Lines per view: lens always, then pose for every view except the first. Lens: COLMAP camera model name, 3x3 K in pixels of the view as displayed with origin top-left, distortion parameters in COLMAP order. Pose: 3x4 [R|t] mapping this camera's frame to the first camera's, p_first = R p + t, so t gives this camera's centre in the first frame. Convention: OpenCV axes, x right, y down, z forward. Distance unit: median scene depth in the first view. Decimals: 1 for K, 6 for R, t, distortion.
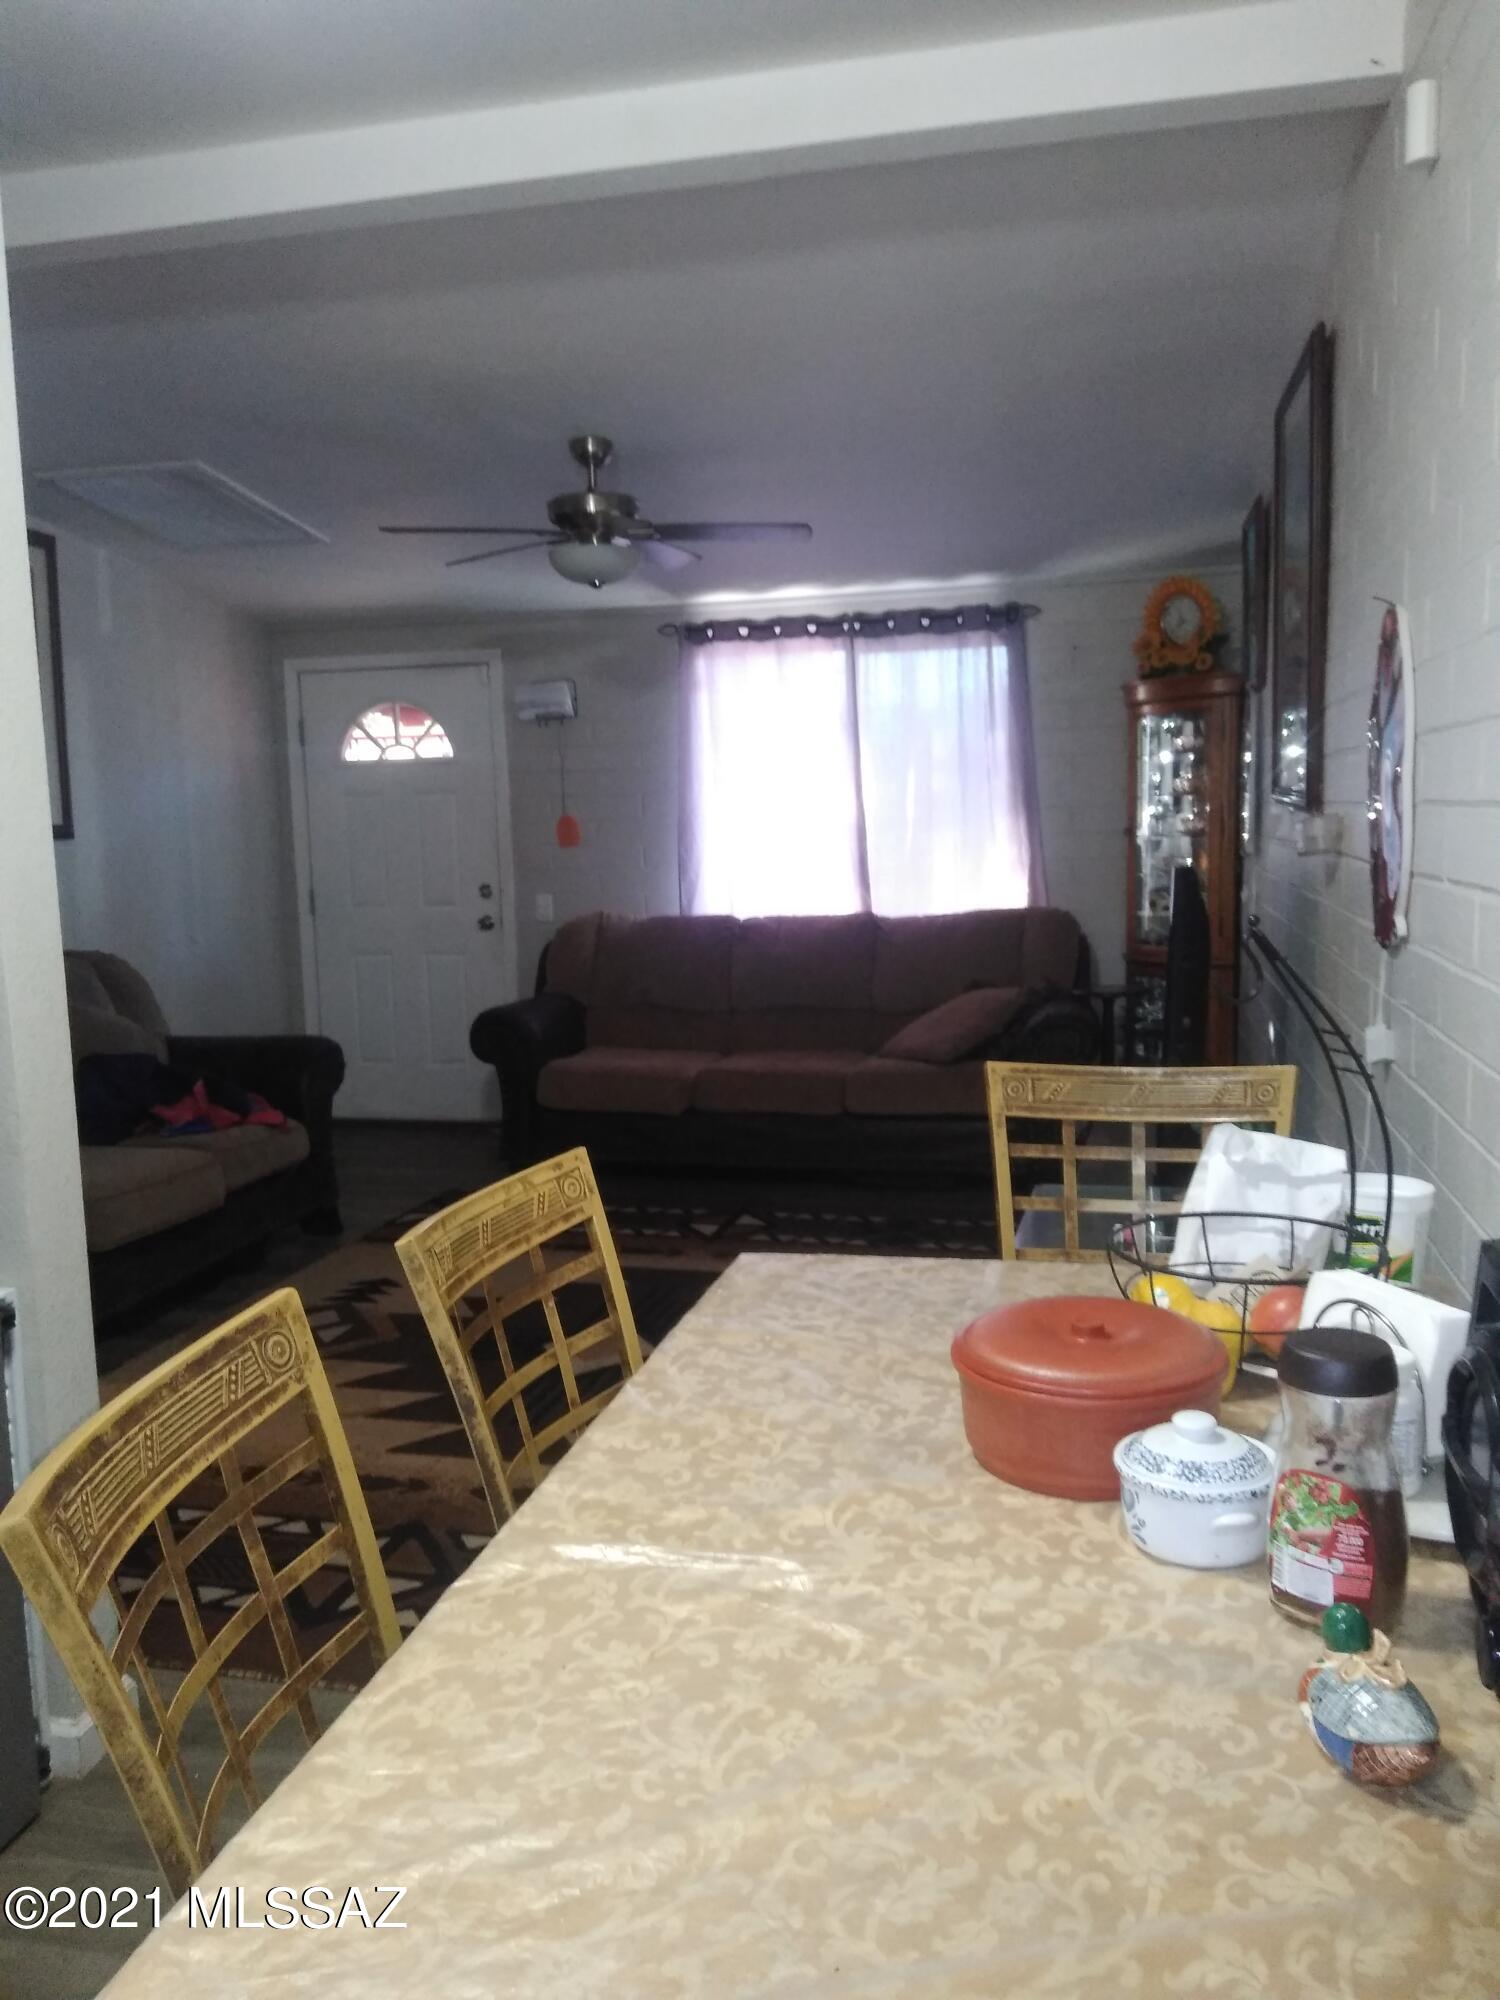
lens RADIAL K [[1546.8, 0, 750.0], [0, 1546.8, 1000.0], [0, 0, 1]] dist [0.089315, -0.133204]
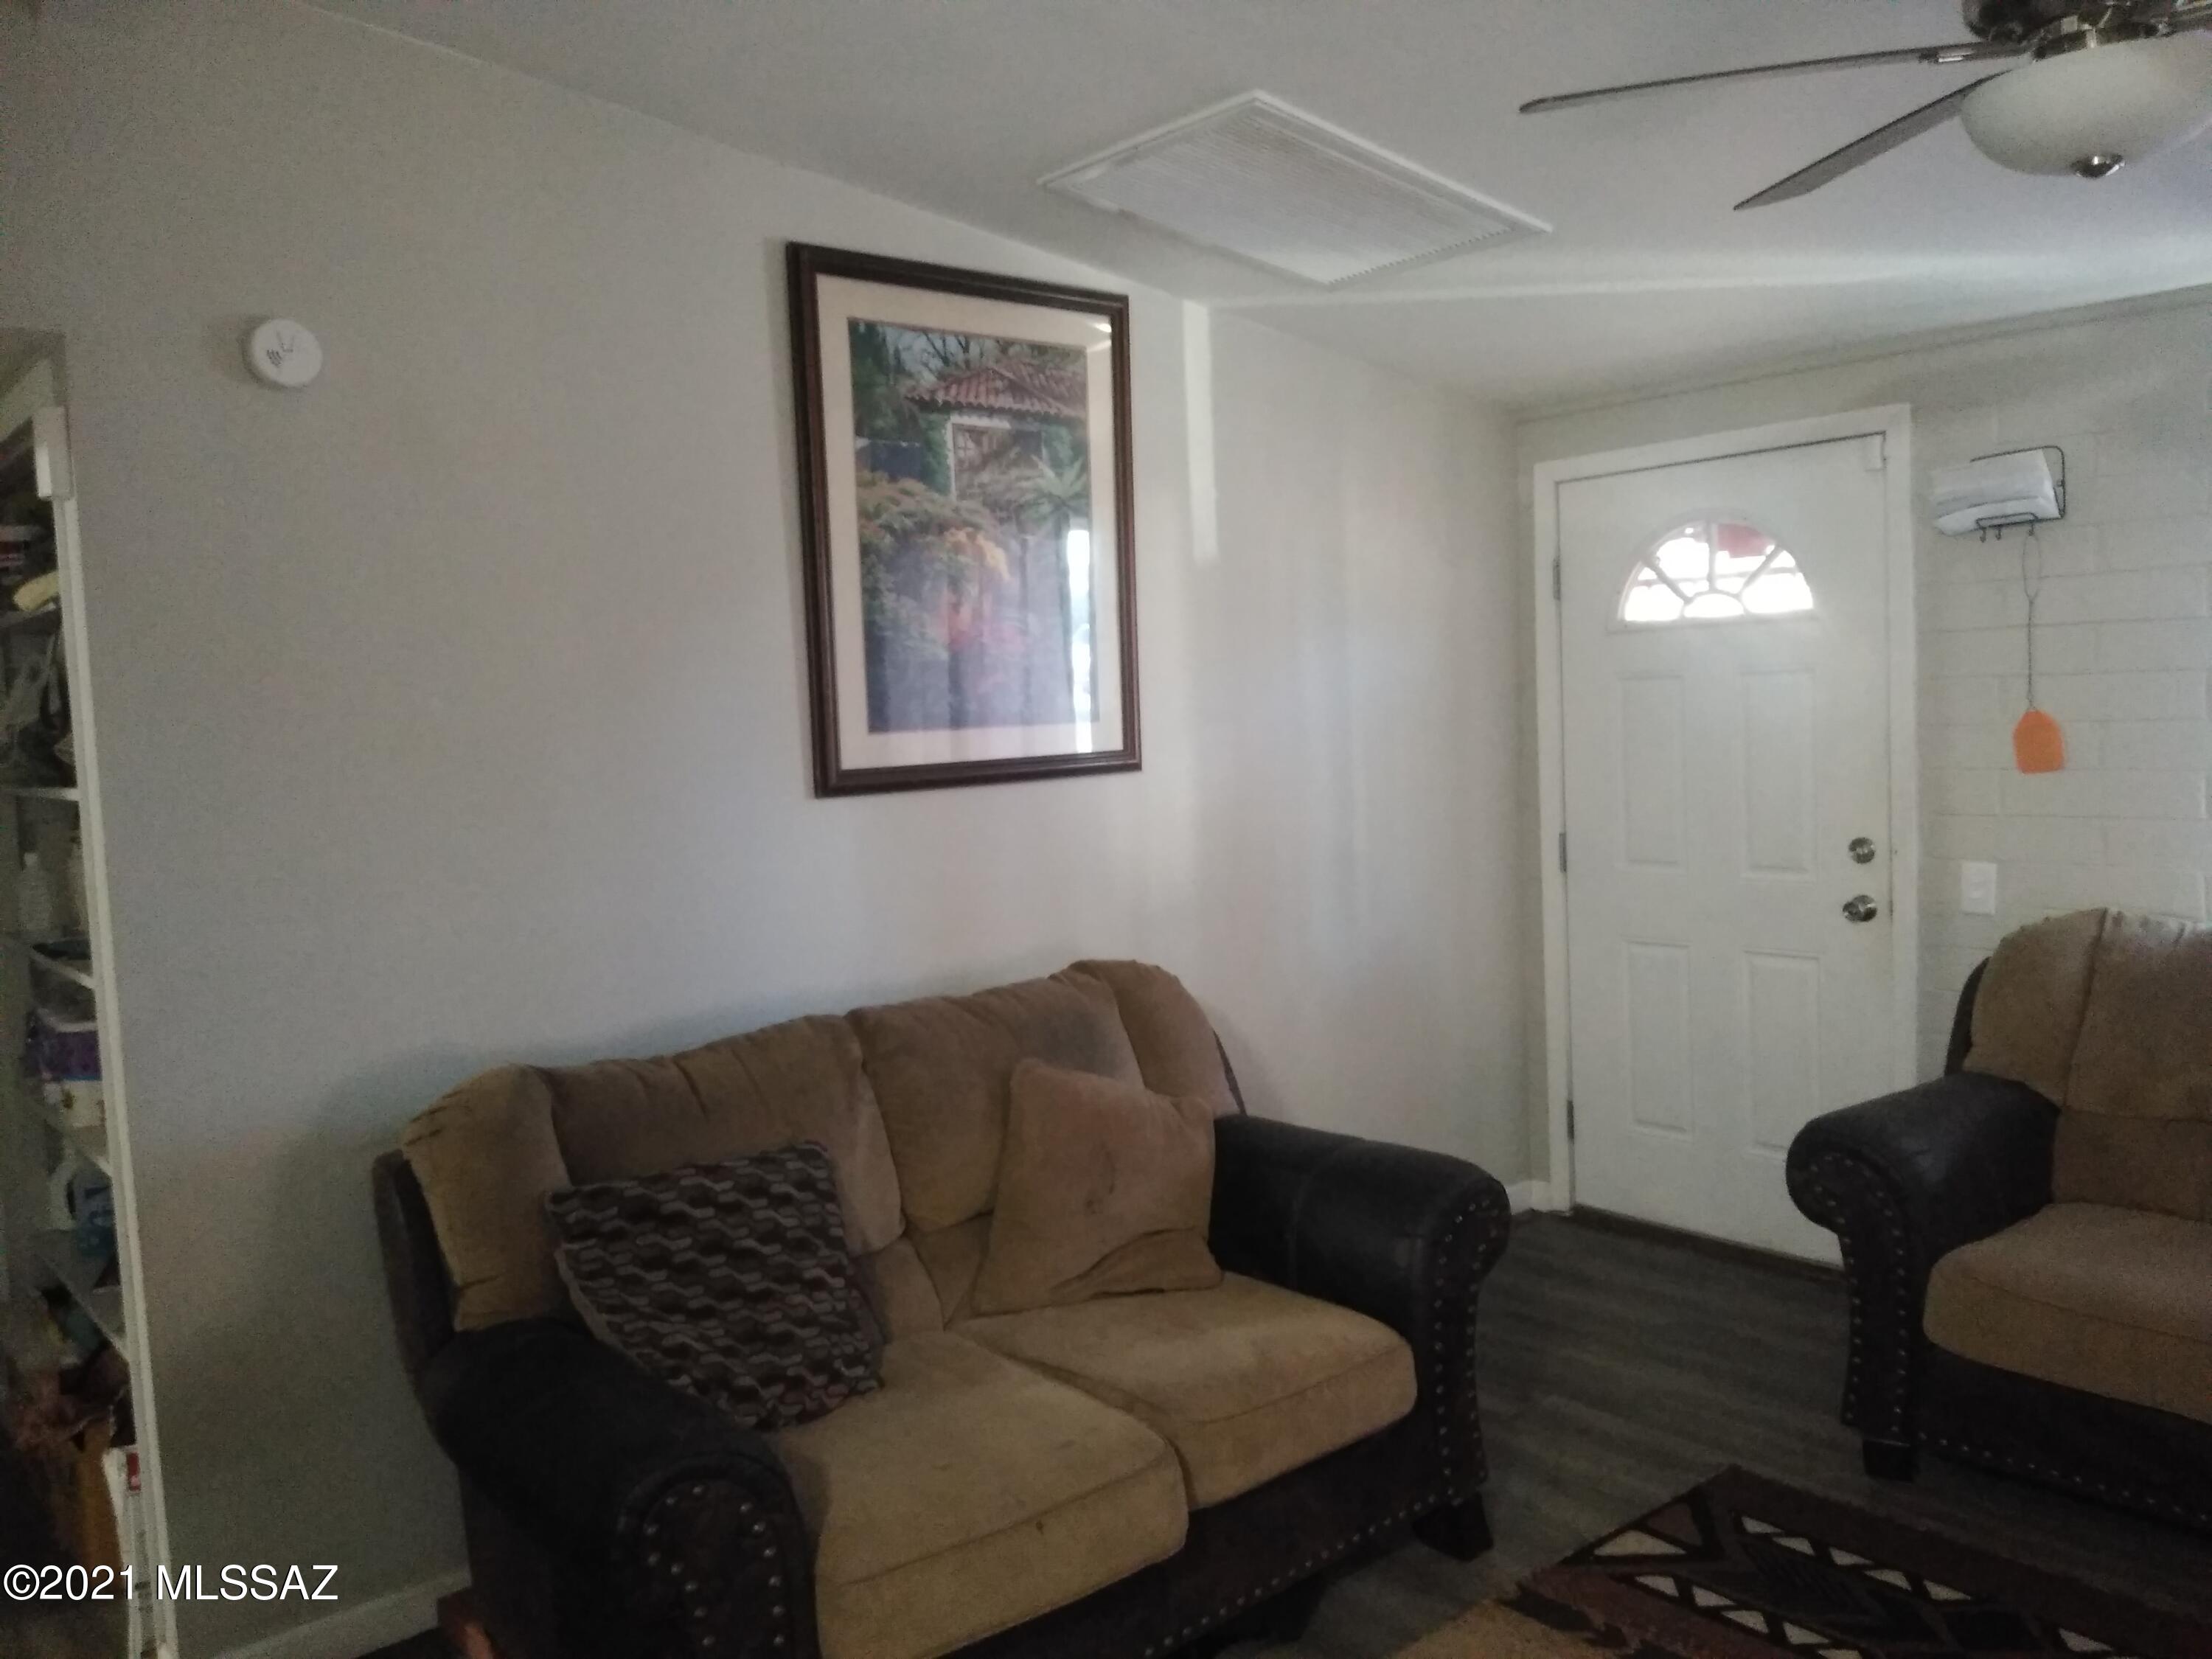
lens RADIAL K [[1710.8, 0, 1122.6], [0, 1710.8, 821.1], [0, 0, 1]] dist [0.089315, -0.133204]
pose [[0.810630, 0.032709, -0.584645, -0.026069], [-0.048495, 0.998759, -0.011362, -0.061377], [0.583547, 0.037562, 0.811210, 0.358650]]
